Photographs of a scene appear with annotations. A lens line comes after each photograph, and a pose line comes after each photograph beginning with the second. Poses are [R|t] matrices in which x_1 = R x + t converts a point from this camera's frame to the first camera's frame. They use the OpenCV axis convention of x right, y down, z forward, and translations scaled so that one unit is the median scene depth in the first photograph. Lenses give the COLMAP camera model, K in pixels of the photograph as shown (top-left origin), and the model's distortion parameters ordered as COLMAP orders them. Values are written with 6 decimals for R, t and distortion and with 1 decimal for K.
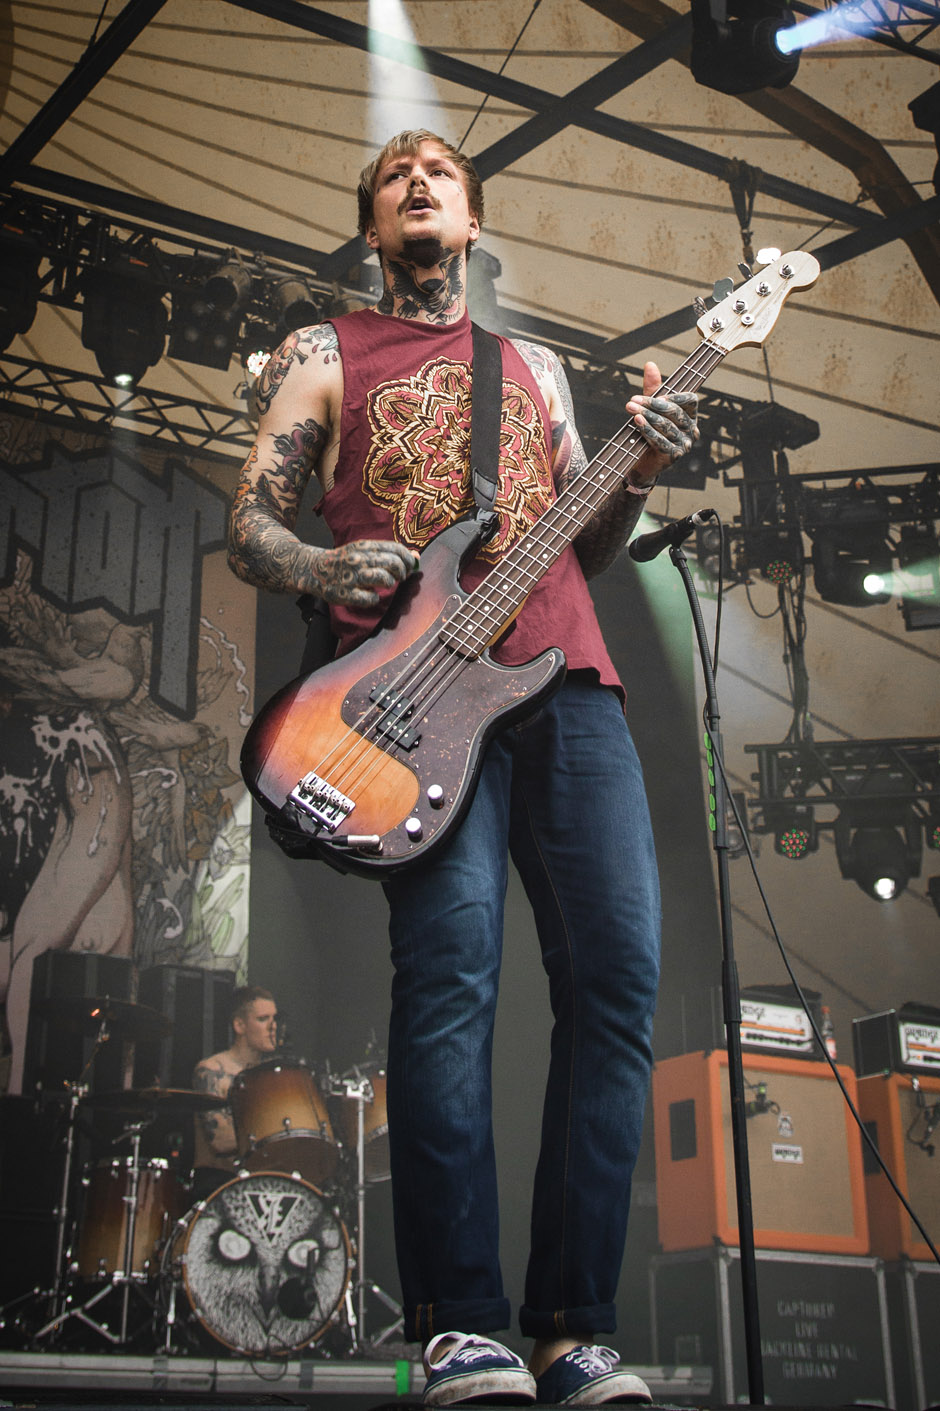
lens RADIAL K [[2027.4, 0, 470.0], [0, 2027.4, 705.5], [0, 0, 1]] dist [-0.098242, 0.603971]
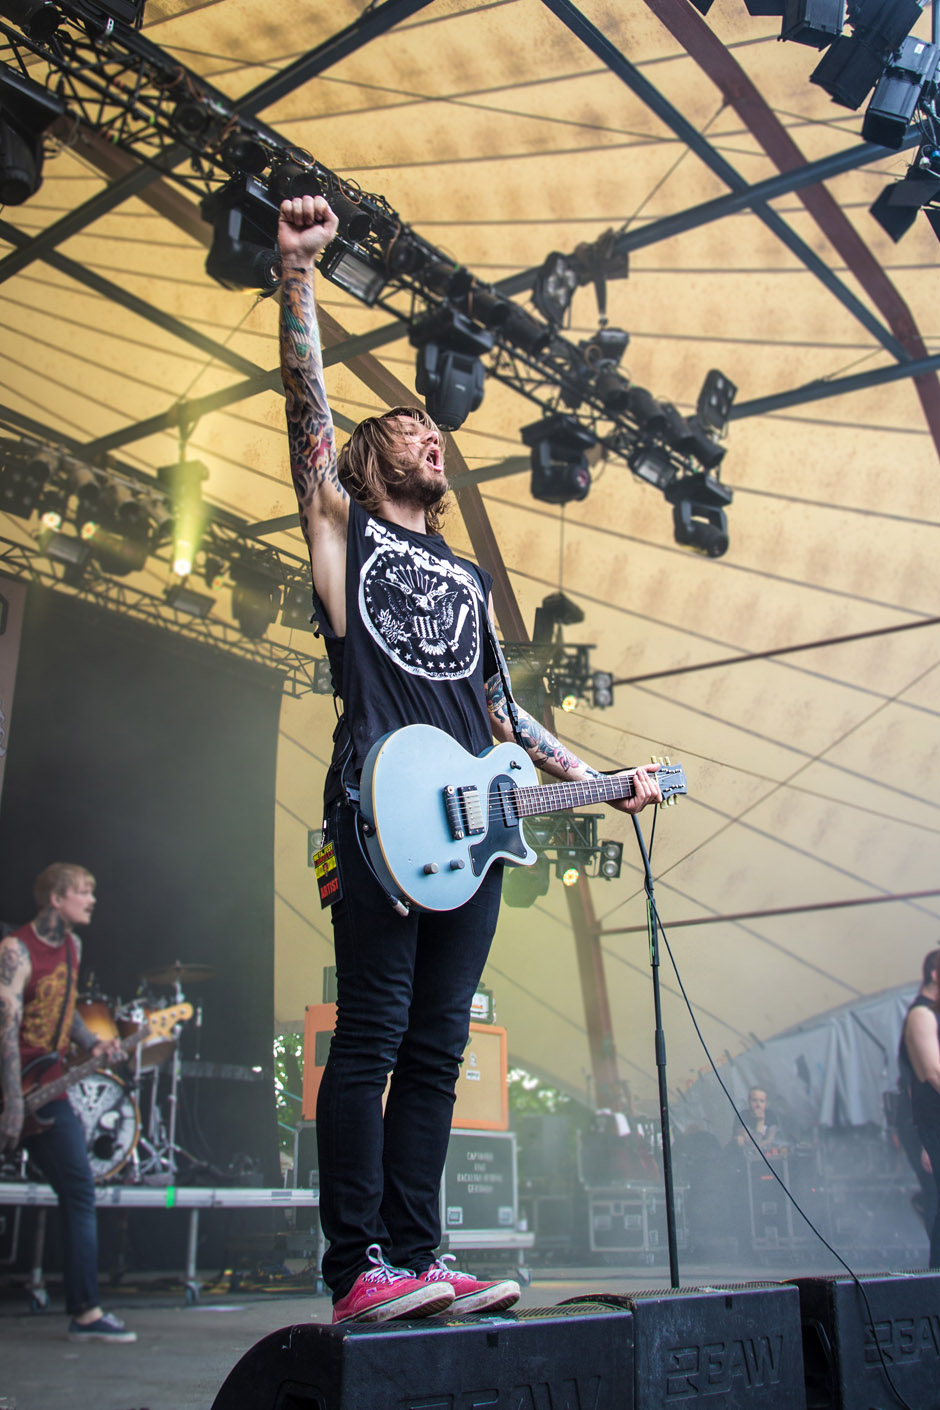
lens RADIAL K [[1386.9, 0, 471.1], [0, 1386.9, 750.1], [0, 0, 1]] dist [-0.056540, -0.007789]
pose [[0.932270, 0.101943, 0.347101, -0.102092], [-0.107914, 0.994158, -0.002140, -0.020656], [-0.345292, -0.035462, 0.937825, -0.045016]]
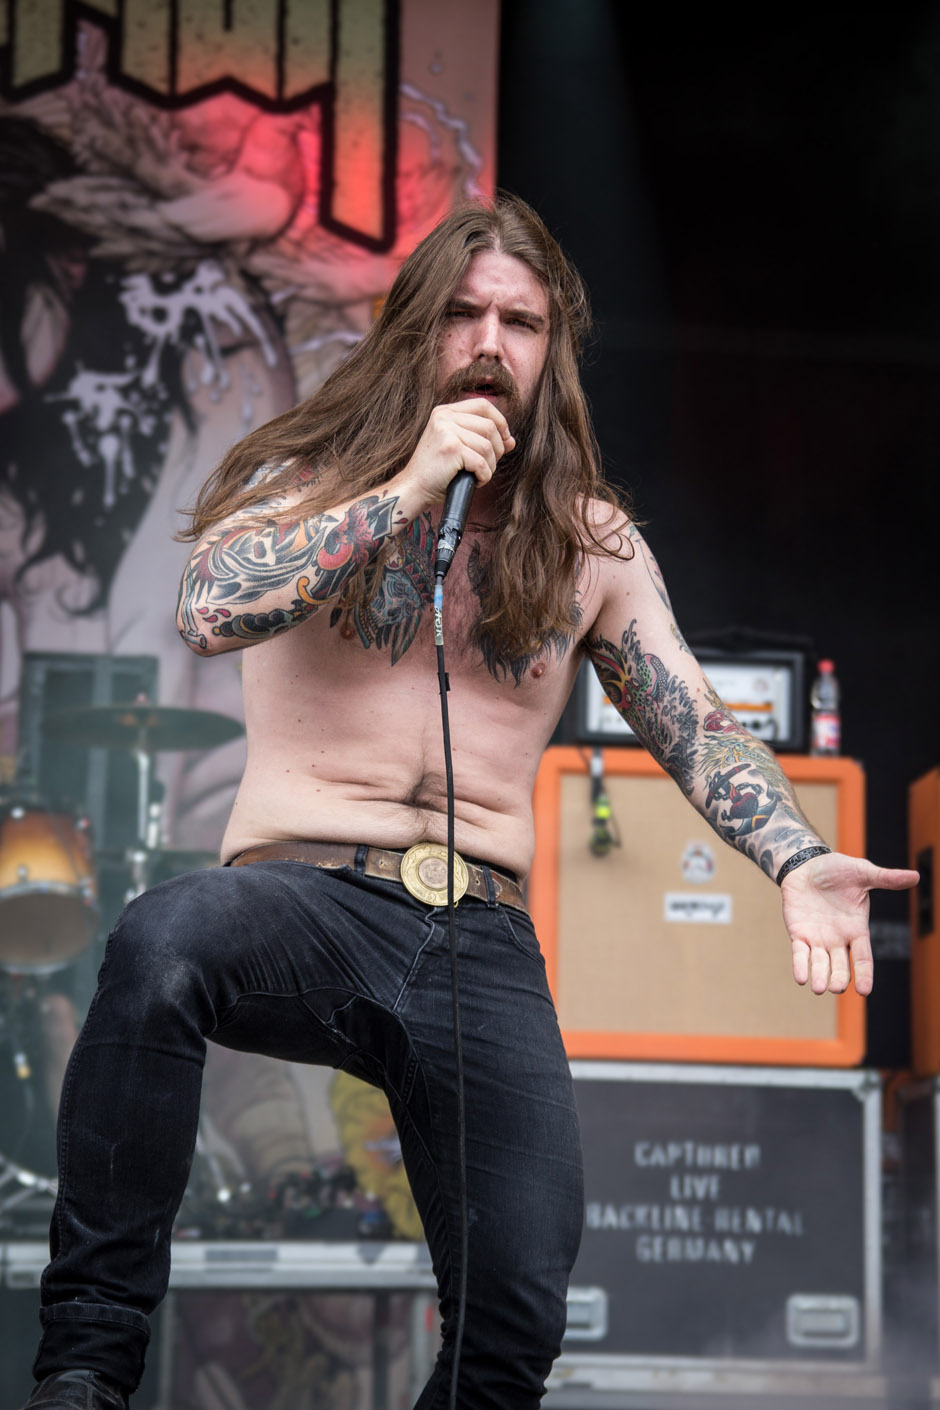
lens RADIAL K [[3206.7, 0, 244.4], [0, 3206.7, 705.6], [0, 0, 1]] dist [0.111211, 0.420553]
pose [[0.914764, -0.063059, -0.399036, 0.229845], [0.125177, 0.983373, 0.131559, 0.009184], [0.384105, -0.170296, 0.907448, 0.041170]]
